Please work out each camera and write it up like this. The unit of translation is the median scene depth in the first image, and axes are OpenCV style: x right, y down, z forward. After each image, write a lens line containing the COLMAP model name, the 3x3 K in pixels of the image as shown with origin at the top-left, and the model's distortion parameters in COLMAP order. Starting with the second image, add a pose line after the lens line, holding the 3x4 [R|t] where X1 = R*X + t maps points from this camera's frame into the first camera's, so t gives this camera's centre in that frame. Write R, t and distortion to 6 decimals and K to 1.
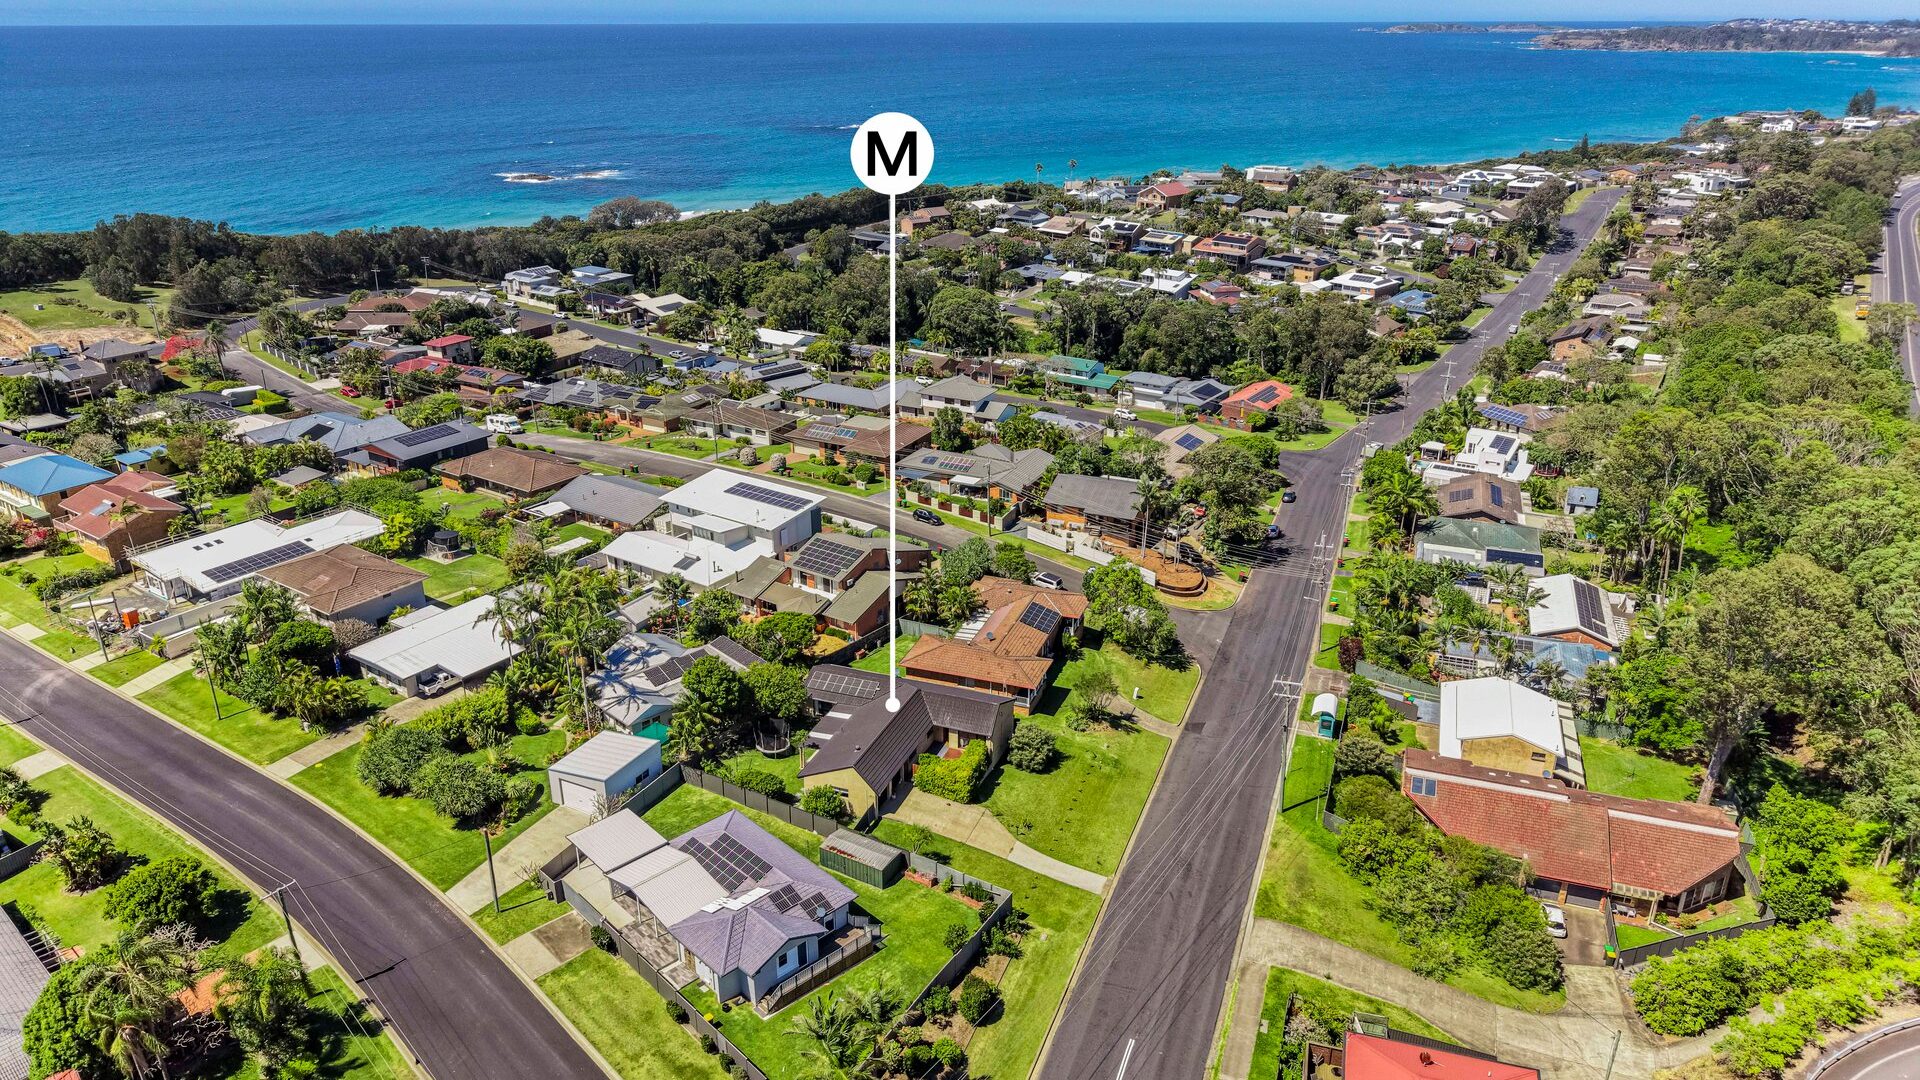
lens RADIAL K [[1291.8, 0, 960.0], [0, 1291.8, 540.0], [0, 0, 1]] dist [0.061534, -0.099017]
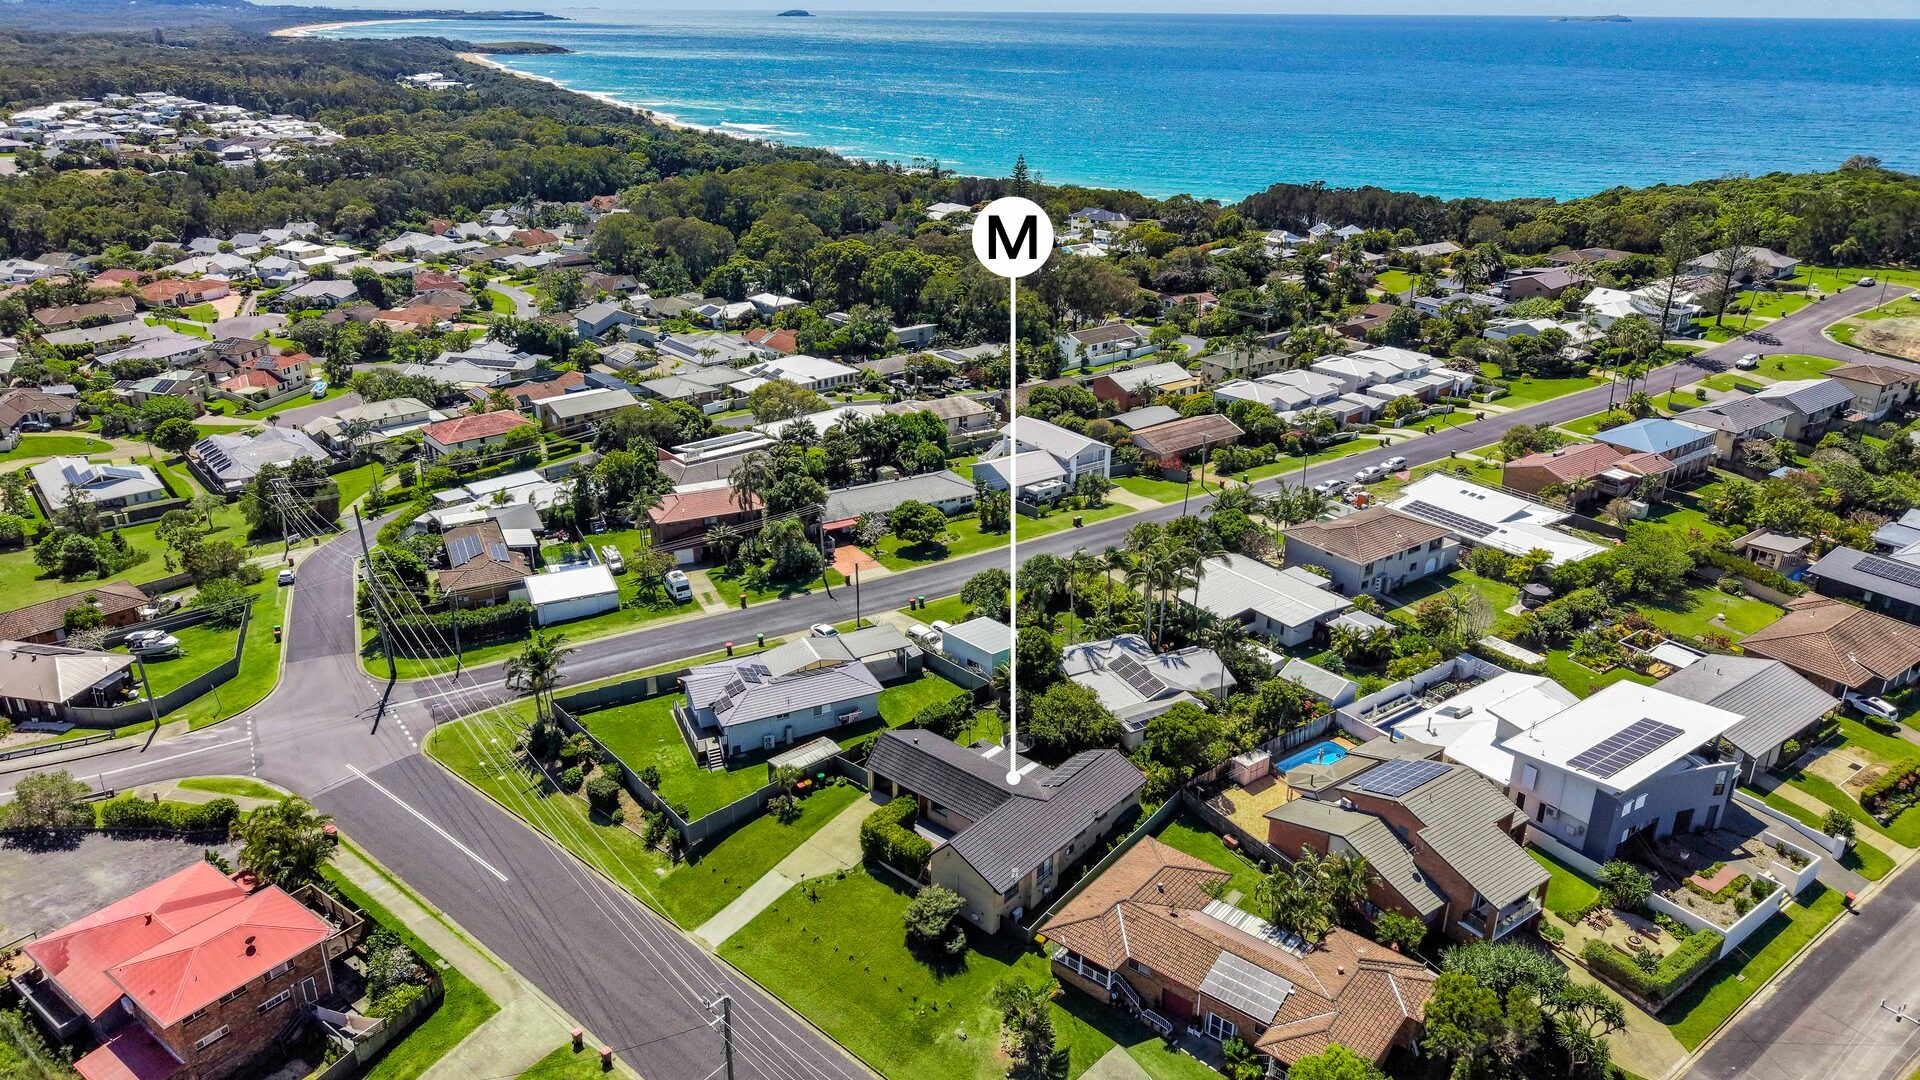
lens RADIAL K [[1291.8, 0, 960.0], [0, 1291.8, 540.0], [0, 0, 1]] dist [0.061534, -0.099017]
pose [[-0.369590, 0.342120, -0.863920, 0.681429], [-0.350404, 0.809792, 0.470590, -0.425967], [0.860593, 0.476646, -0.179411, 1.081950]]
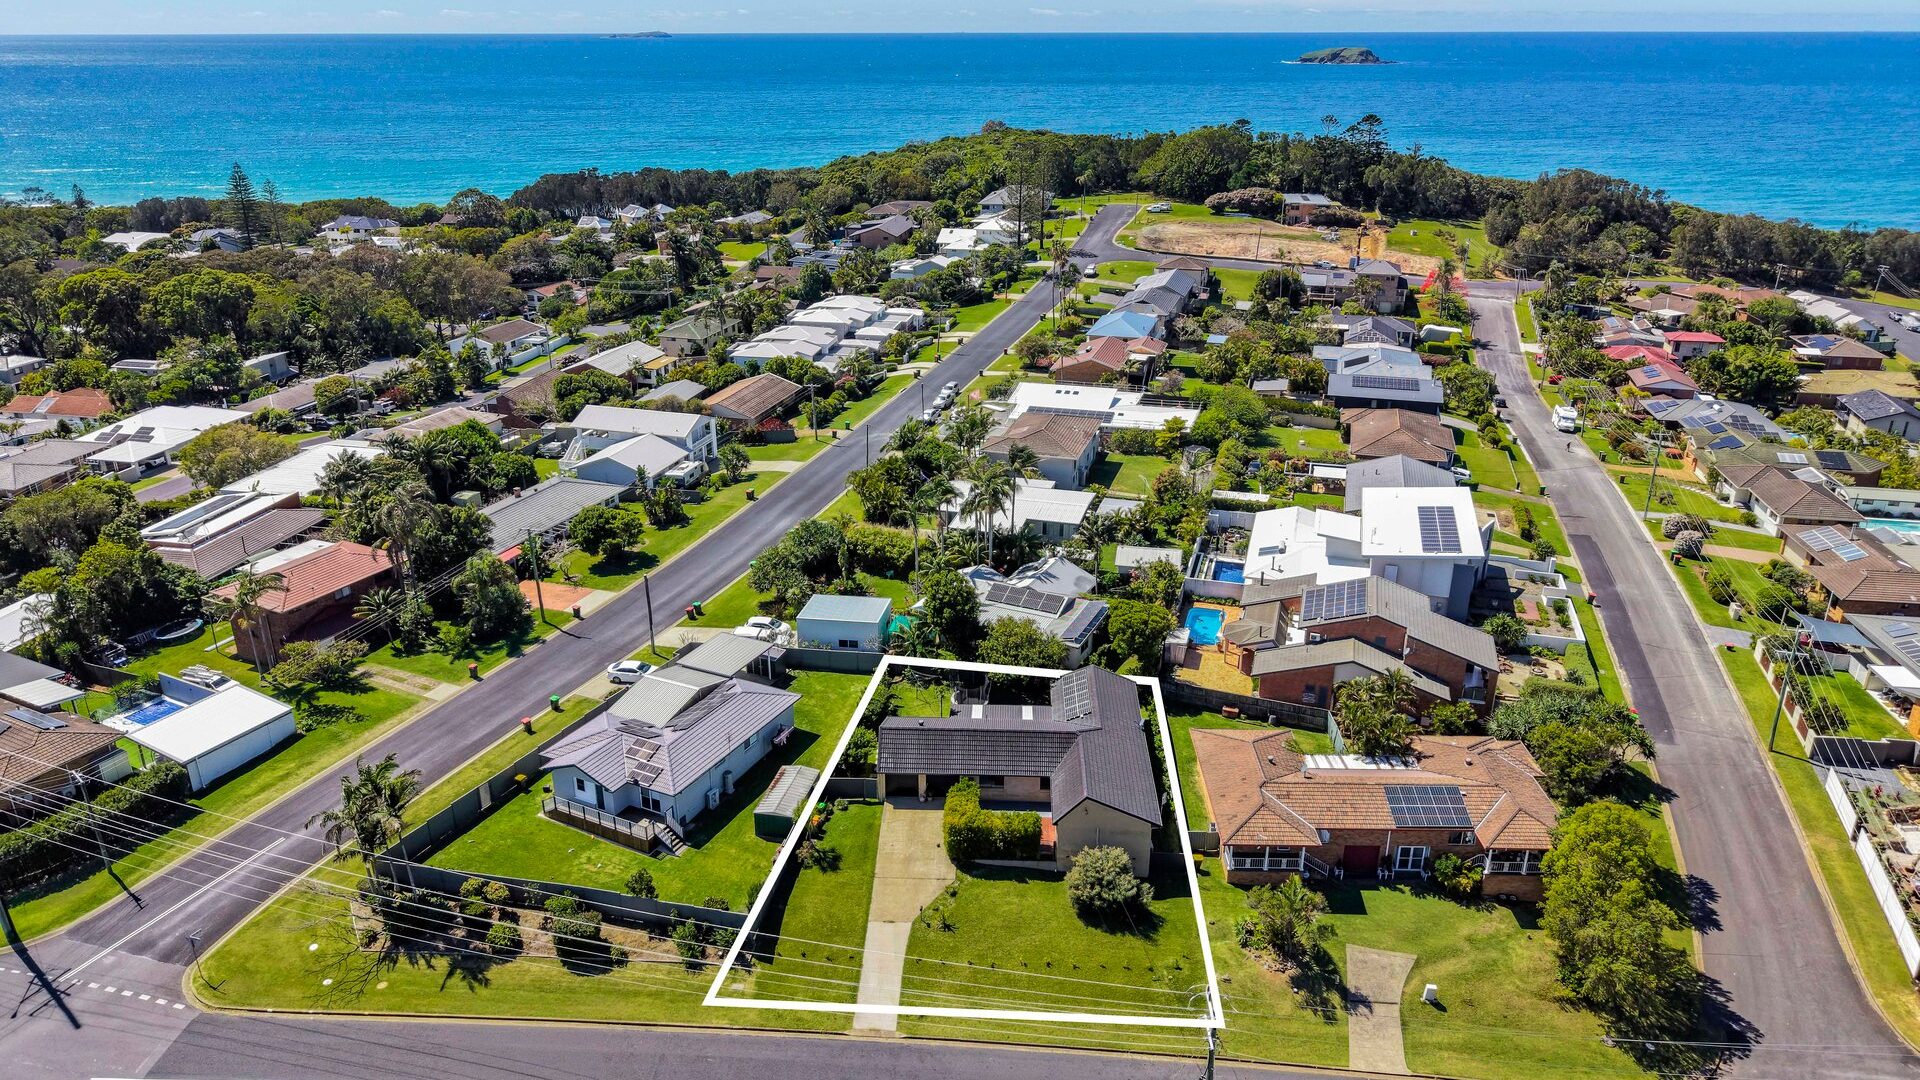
lens RADIAL K [[1291.8, 0, 960.0], [0, 1291.8, 540.0], [0, 0, 1]] dist [0.061534, -0.099017]
pose [[0.286671, 0.339762, -0.895757, 0.611362], [-0.347546, 0.908188, 0.233252, -0.146140], [0.892767, 0.244450, 0.378434, 0.641761]]
